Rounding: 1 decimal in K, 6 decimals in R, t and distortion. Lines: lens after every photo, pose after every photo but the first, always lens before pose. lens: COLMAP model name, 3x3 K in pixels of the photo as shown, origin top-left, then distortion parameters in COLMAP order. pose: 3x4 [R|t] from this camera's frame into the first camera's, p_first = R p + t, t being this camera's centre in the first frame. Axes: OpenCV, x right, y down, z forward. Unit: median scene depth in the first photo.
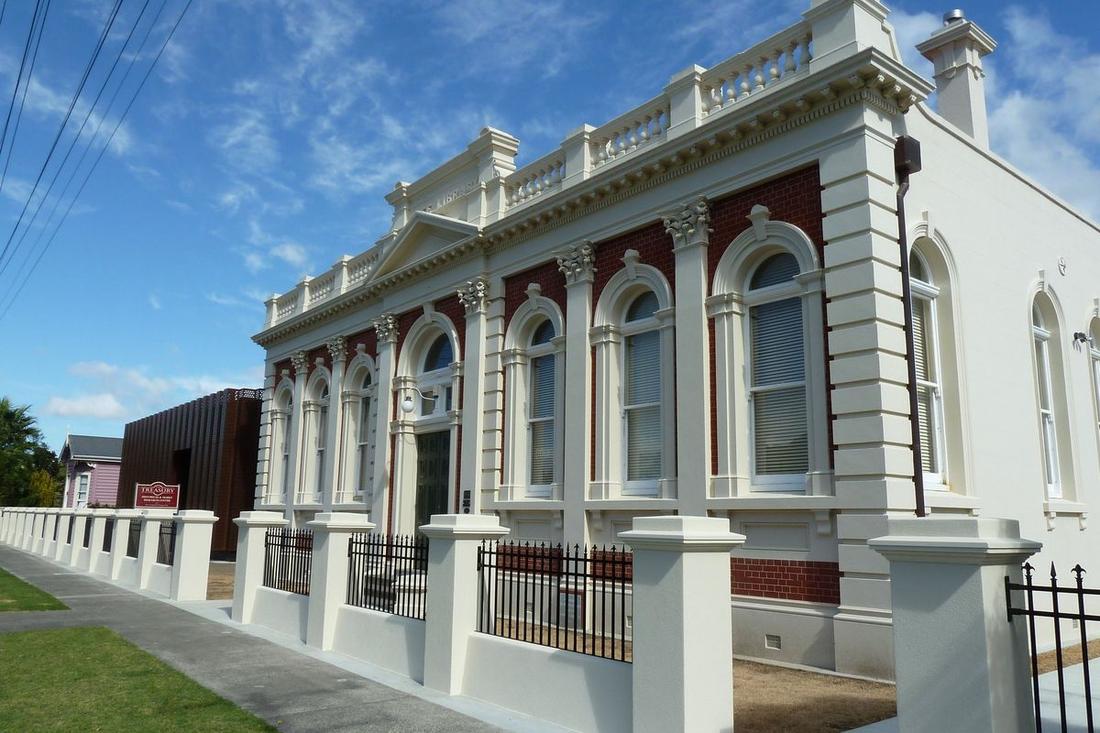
lens RADIAL K [[832.3, 0, 550.0], [0, 832.3, 366.5], [0, 0, 1]] dist [-0.044098, -0.002549]
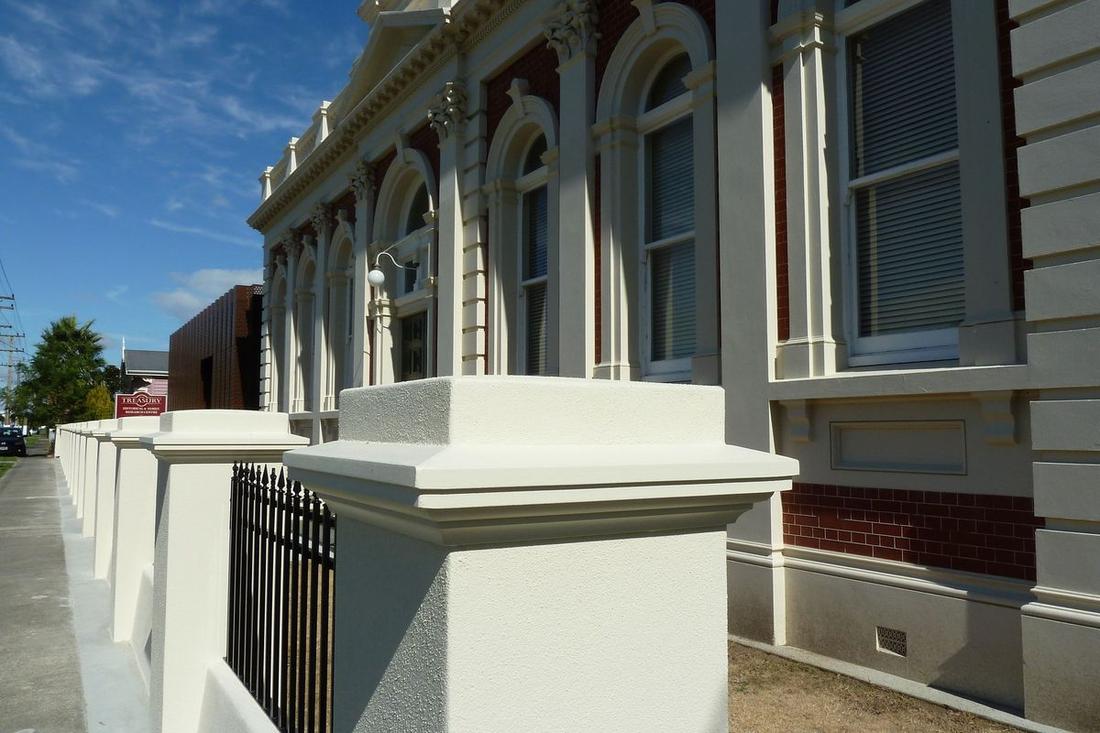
lens RADIAL K [[827.7, 0, 550.0], [0, 827.7, 366.5], [0, 0, 1]] dist [-0.031209, 0.000060]
pose [[0.992738, -0.022692, -0.118134, 0.105696], [0.035076, 0.993977, 0.103828, 0.084256], [0.115067, -0.107218, 0.987555, 0.421041]]
